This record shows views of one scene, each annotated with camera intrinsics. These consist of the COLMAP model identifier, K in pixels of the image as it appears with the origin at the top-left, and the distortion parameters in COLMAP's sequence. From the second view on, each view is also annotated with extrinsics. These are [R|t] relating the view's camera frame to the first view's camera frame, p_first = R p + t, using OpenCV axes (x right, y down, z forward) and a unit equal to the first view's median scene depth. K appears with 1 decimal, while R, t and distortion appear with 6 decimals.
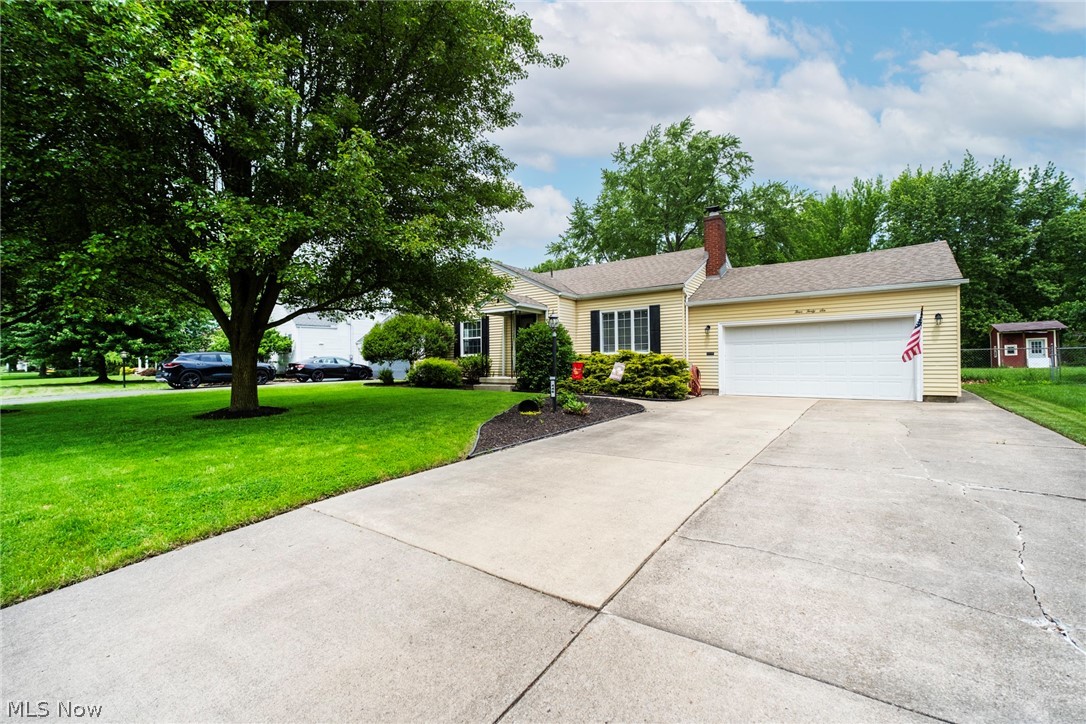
lens RADIAL K [[455.4, 0, 546.5], [0, 455.4, 355.6], [0, 0, 1]] dist [-0.002686, 0.000563]
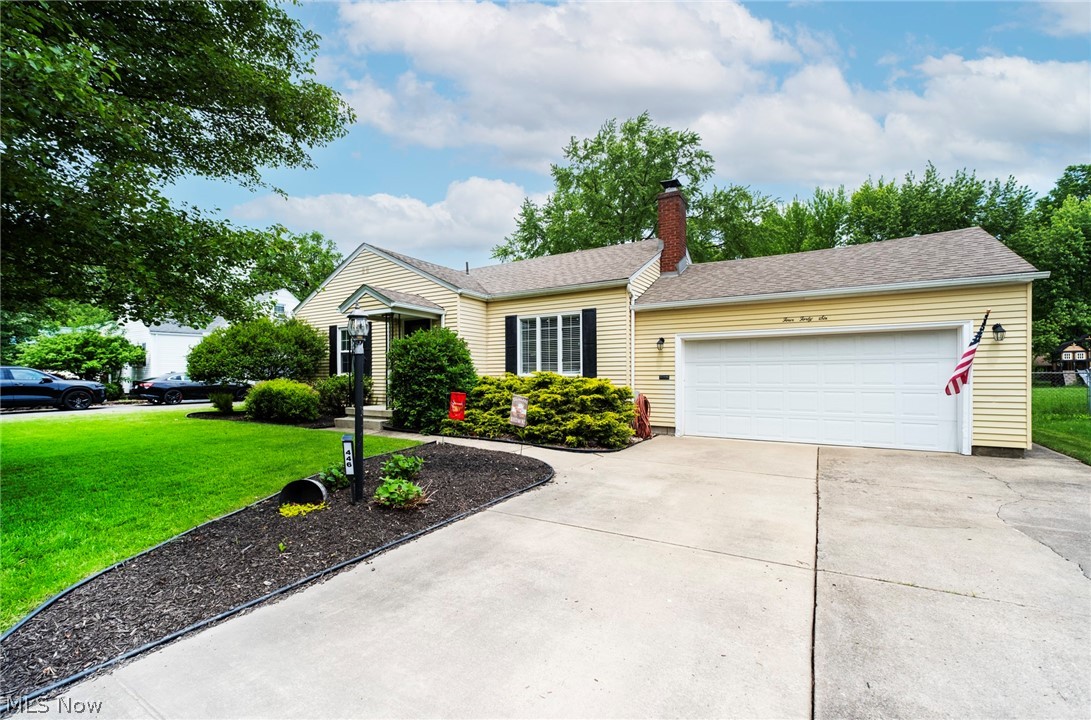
lens RADIAL K [[457.5, 0, 541.8], [0, 457.5, 366.4], [0, 0, 1]] dist [-0.002686, 0.000563]
pose [[0.997128, 0.009001, 0.075198, 0.098033], [-0.008715, 0.999954, -0.004126, -0.014561], [-0.075232, 0.003459, 0.997160, 0.256606]]
